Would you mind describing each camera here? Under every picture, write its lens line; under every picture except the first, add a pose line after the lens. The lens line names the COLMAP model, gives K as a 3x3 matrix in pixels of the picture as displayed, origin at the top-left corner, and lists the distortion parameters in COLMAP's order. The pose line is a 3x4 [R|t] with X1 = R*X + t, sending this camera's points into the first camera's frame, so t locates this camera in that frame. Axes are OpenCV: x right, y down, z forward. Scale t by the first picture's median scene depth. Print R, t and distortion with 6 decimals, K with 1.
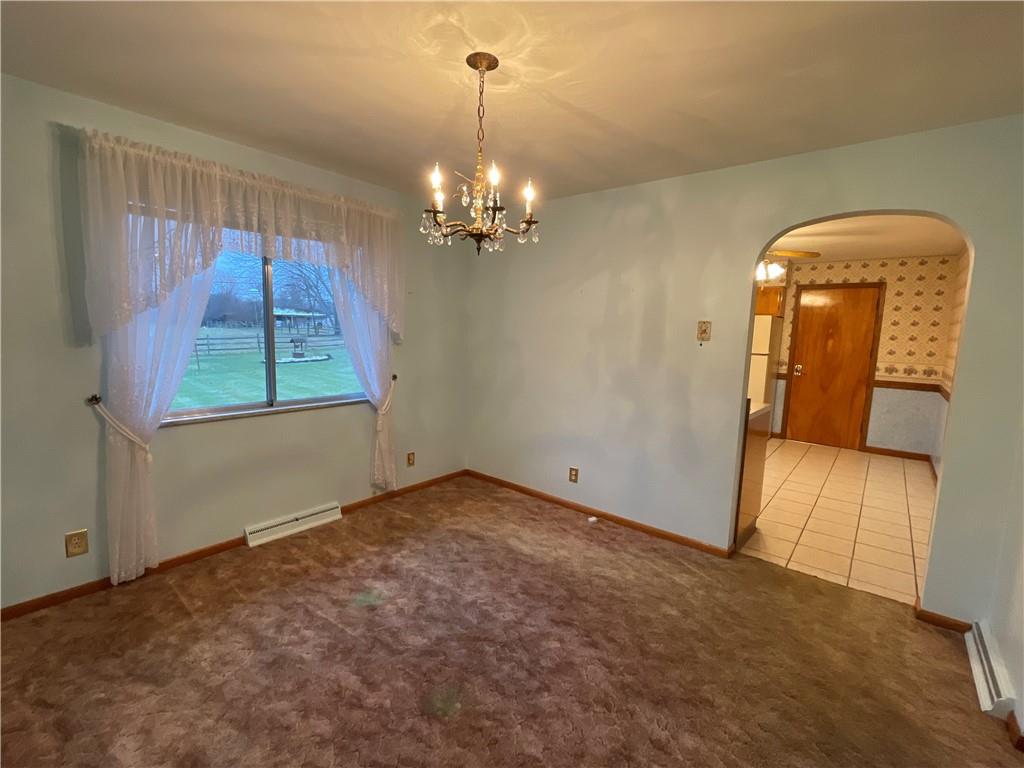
lens RADIAL K [[475.8, 0, 515.8], [0, 475.8, 382.1], [0, 0, 1]] dist [0.014031, 0.000200]
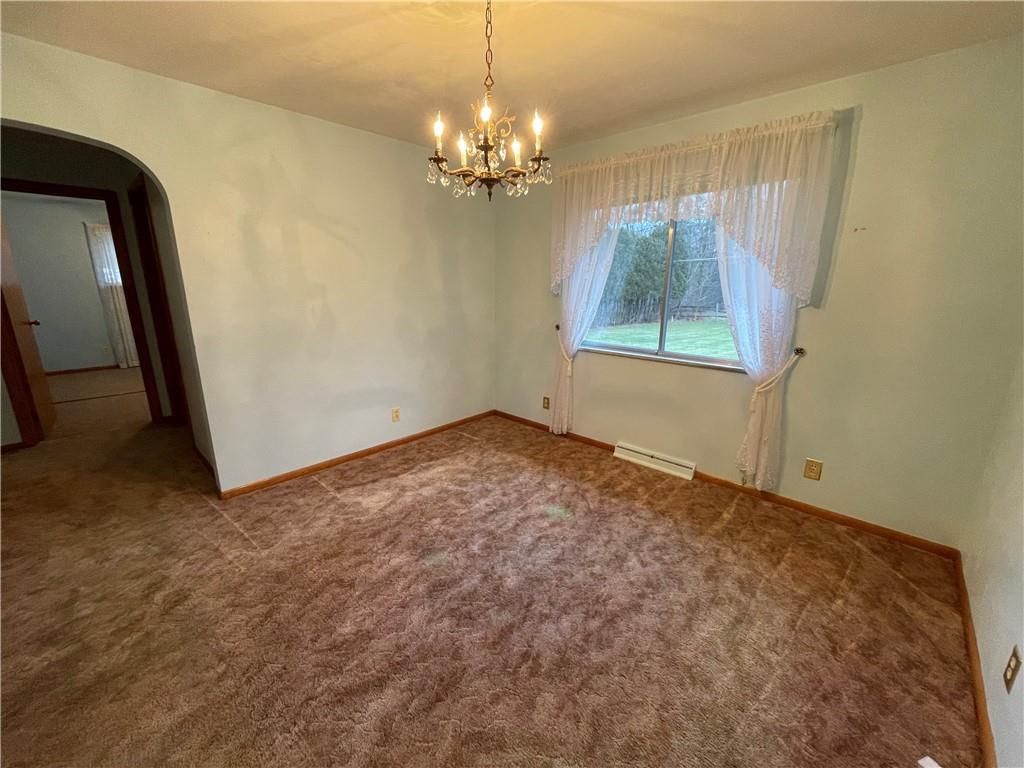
lens RADIAL K [[410.8, 0, 508.4], [0, 410.8, 383.4], [0, 0, 1]] dist [-0.000487, -0.000254]
pose [[-0.079875, 0.208096, -0.974842, 0.501037], [-0.125677, 0.968060, 0.216946, -0.054365], [0.988850, 0.139844, -0.051171, 0.694755]]
